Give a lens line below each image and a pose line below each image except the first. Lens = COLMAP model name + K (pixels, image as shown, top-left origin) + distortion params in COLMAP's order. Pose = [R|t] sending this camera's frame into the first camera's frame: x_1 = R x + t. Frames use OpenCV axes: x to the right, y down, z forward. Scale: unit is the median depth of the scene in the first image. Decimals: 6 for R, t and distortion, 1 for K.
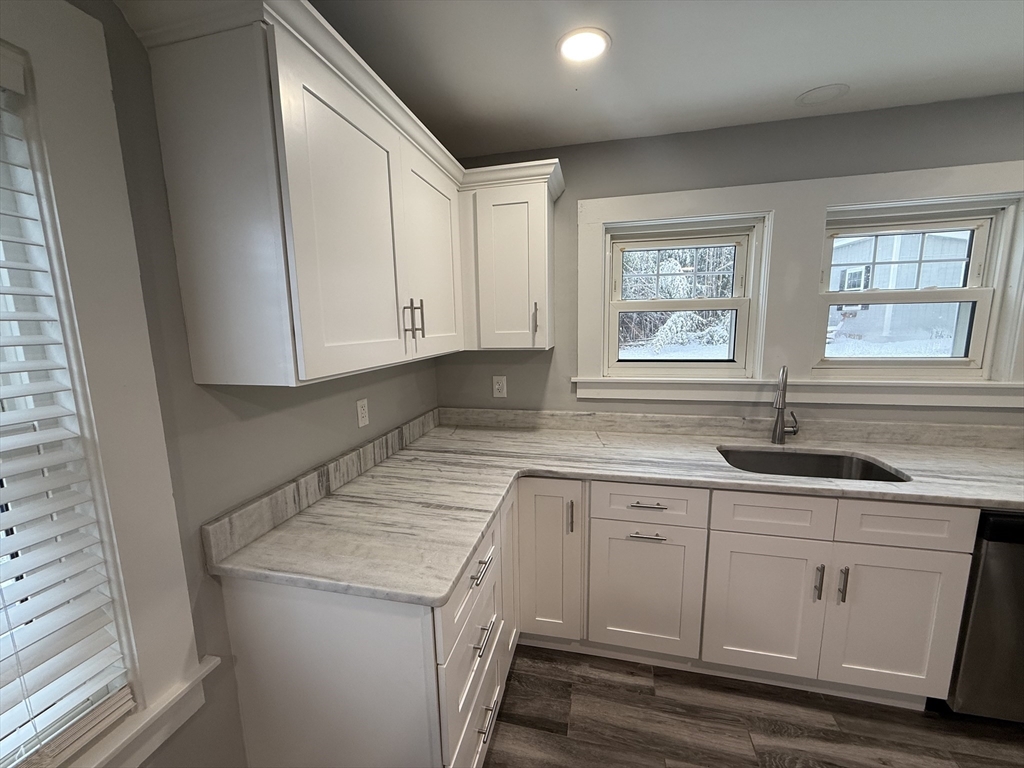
lens RADIAL K [[403.4, 0, 512.0], [0, 403.4, 384.0], [0, 0, 1]] dist [0.002592, -0.000070]
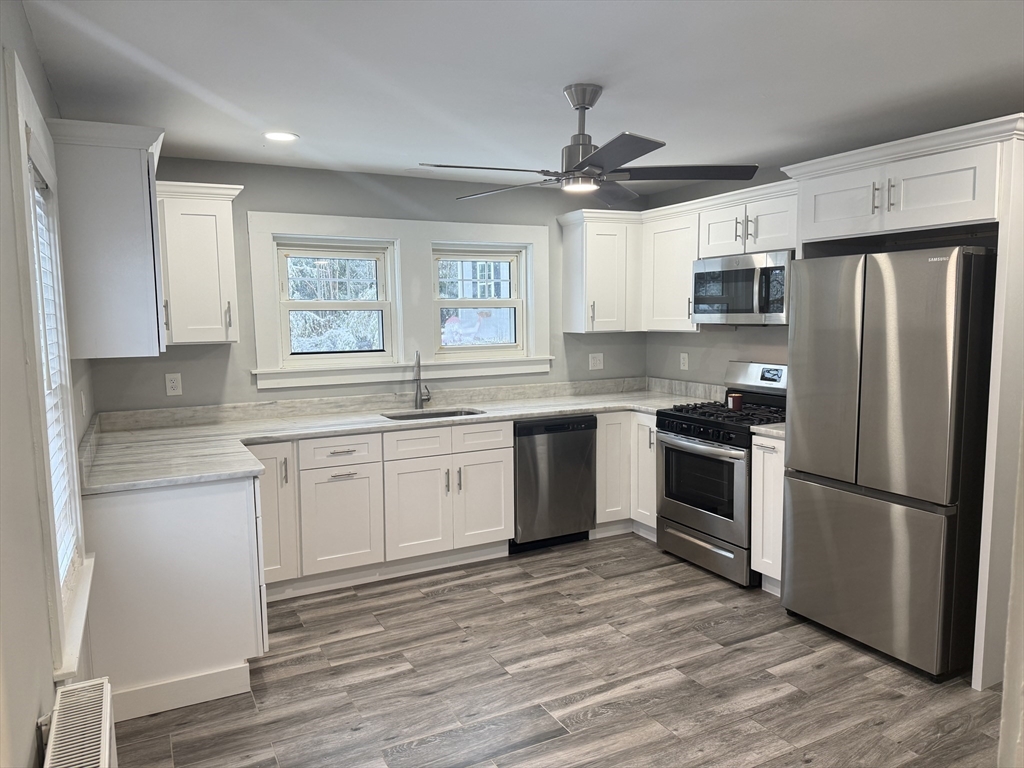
lens RADIAL K [[693.8, 0, 512.0], [0, 693.8, 384.0], [0, 0, 1]] dist [0.065939, -0.002361]
pose [[0.754084, -0.057975, 0.654214, -0.618251], [0.100483, 0.994553, -0.027687, 0.159153], [-0.649046, 0.086615, 0.755802, -0.958882]]
